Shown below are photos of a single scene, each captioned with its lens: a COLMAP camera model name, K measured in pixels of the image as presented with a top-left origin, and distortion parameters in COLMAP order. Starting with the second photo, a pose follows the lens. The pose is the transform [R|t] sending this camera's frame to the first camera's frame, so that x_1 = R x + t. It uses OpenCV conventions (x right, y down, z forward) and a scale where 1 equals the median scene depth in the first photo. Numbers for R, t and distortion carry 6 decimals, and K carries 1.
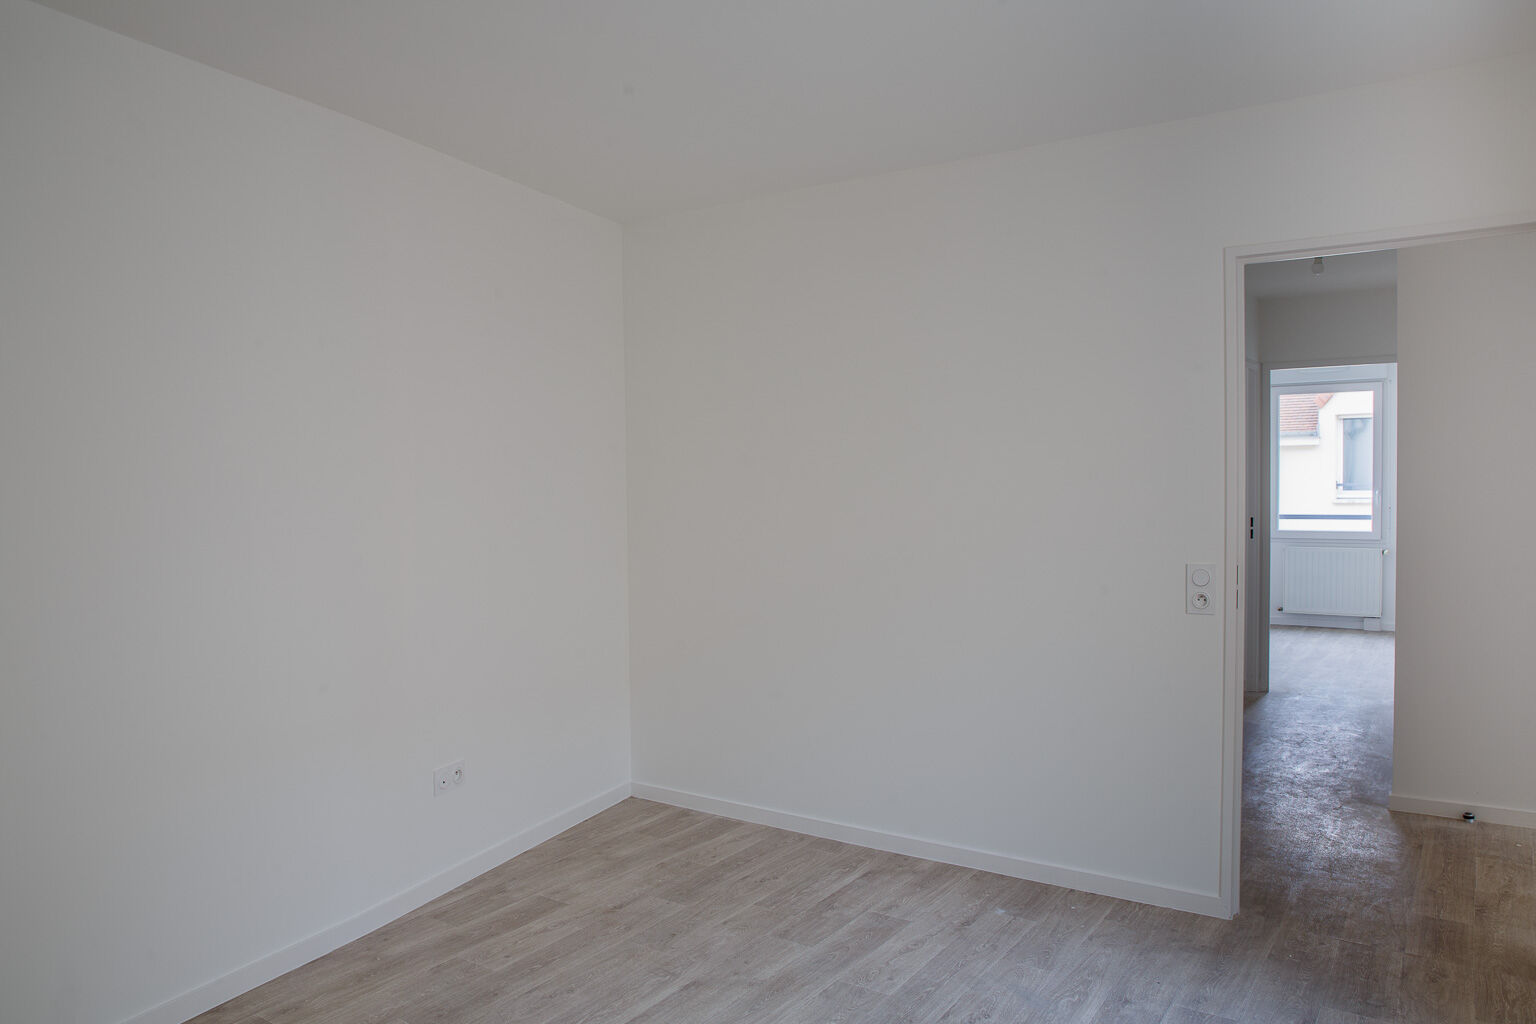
lens RADIAL K [[1046.1, 0, 767.2], [0, 1046.1, 491.9], [0, 0, 1]] dist [0.004283, 0.017273]
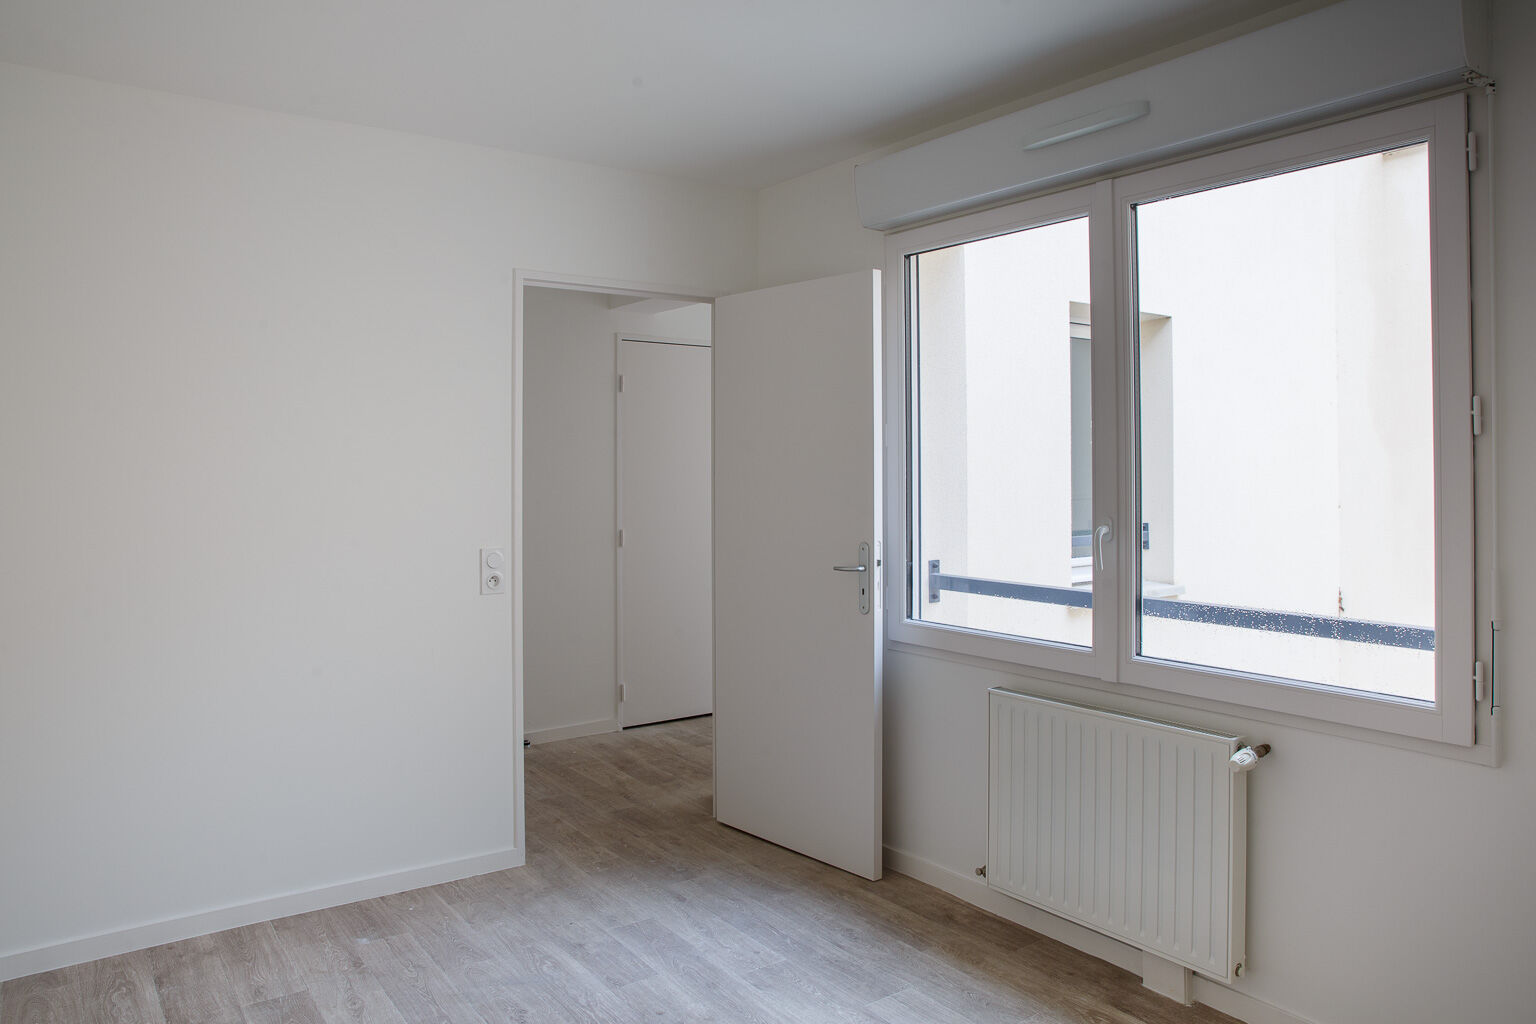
lens RADIAL K [[1046.1, 0, 767.2], [0, 1046.1, 491.9], [0, 0, 1]] dist [0.004283, 0.017273]
pose [[0.404924, -0.005751, 0.914332, -0.474676], [0.006058, 0.999975, 0.003607, 0.009368], [-0.914330, 0.004079, 0.404949, 0.314013]]
